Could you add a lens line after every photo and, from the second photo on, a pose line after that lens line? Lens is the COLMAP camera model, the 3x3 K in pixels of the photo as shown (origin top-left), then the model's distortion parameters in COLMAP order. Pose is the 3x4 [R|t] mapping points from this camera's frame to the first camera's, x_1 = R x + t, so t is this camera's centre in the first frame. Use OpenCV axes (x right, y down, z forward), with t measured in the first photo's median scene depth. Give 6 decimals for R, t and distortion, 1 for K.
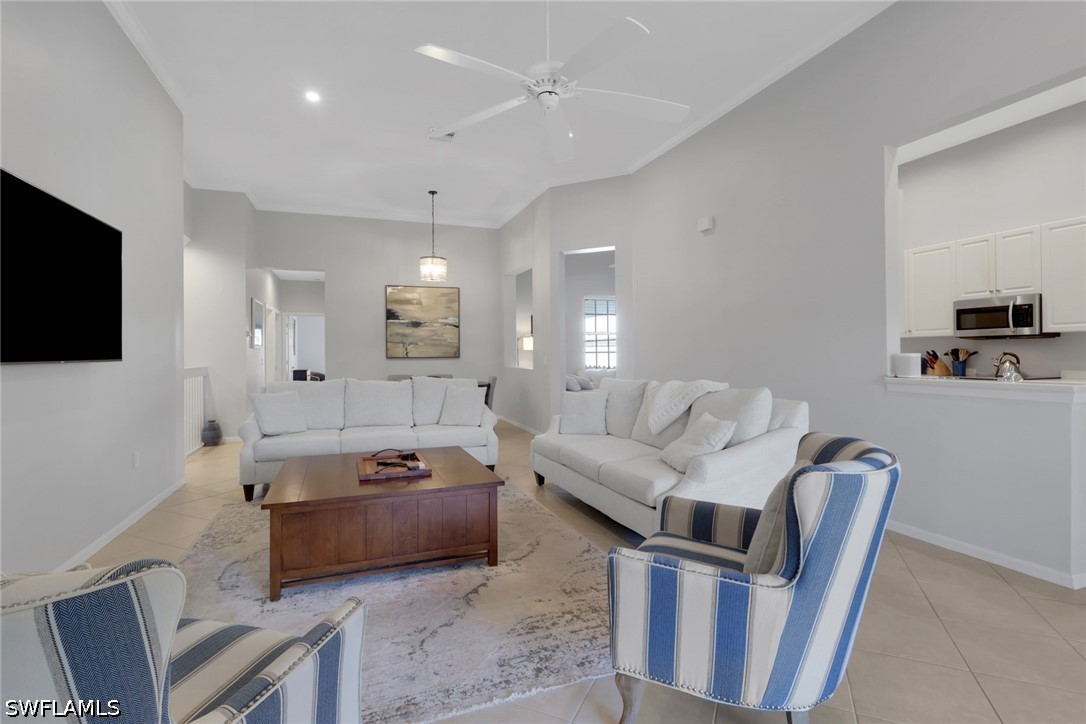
lens RADIAL K [[527.5, 0, 560.2], [0, 527.5, 358.1], [0, 0, 1]] dist [-0.002723, 0.001654]
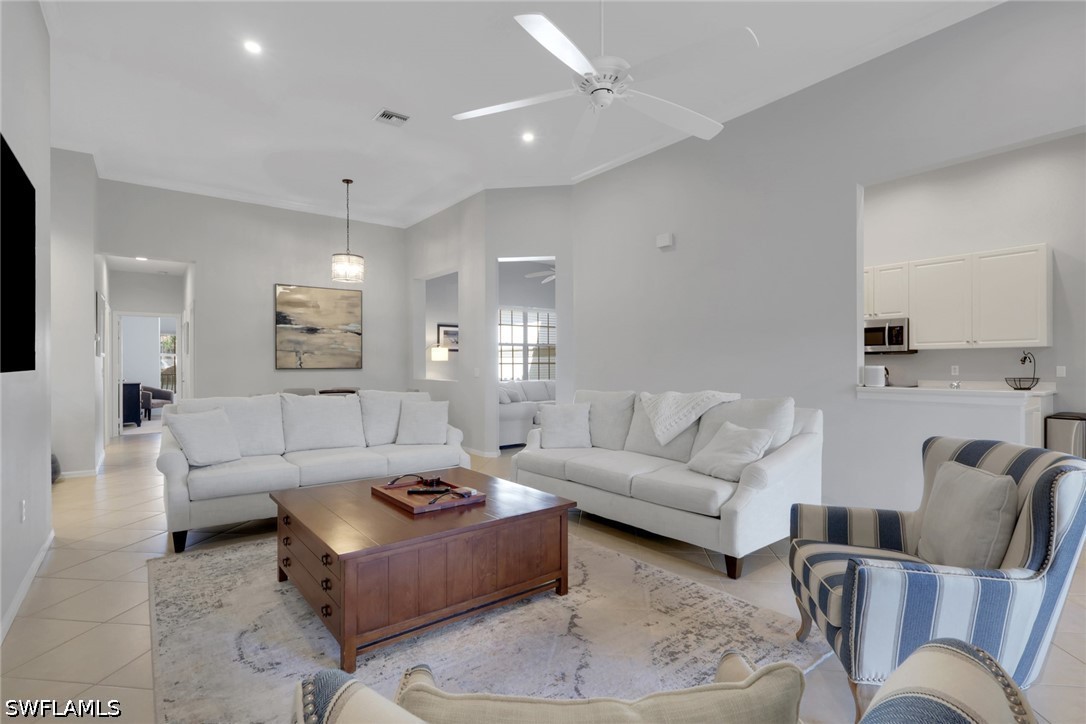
lens RADIAL K [[527.5, 0, 559.4], [0, 527.5, 371.1], [0, 0, 1]] dist [-0.002723, 0.001654]
pose [[0.952160, 0.001132, 0.305597, -0.243441], [-0.001896, 0.999996, 0.002205, 0.000742], [-0.305593, -0.002679, 0.952158, 0.073651]]
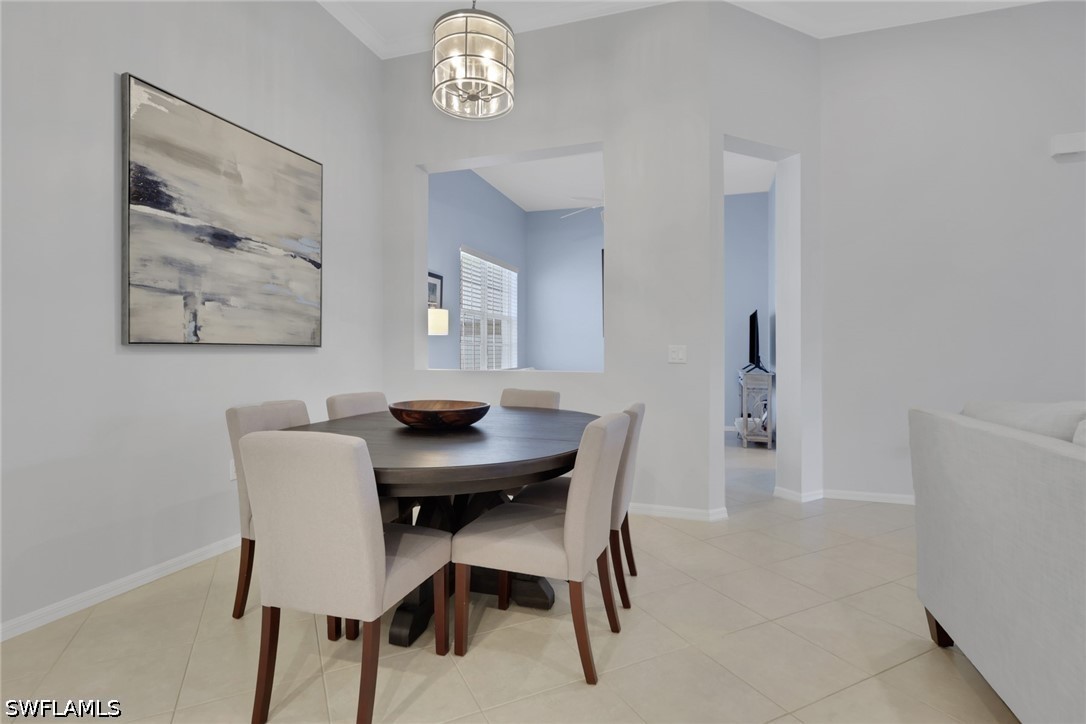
lens RADIAL K [[523.8, 0, 541.5], [0, 523.8, 355.5], [0, 0, 1]] dist [0.004904, 0.000599]
pose [[0.645172, 0.005336, 0.764018, -0.633450], [-0.002706, 0.999985, -0.004699, 0.010412], [-0.764032, 0.000965, 0.645177, 1.059542]]
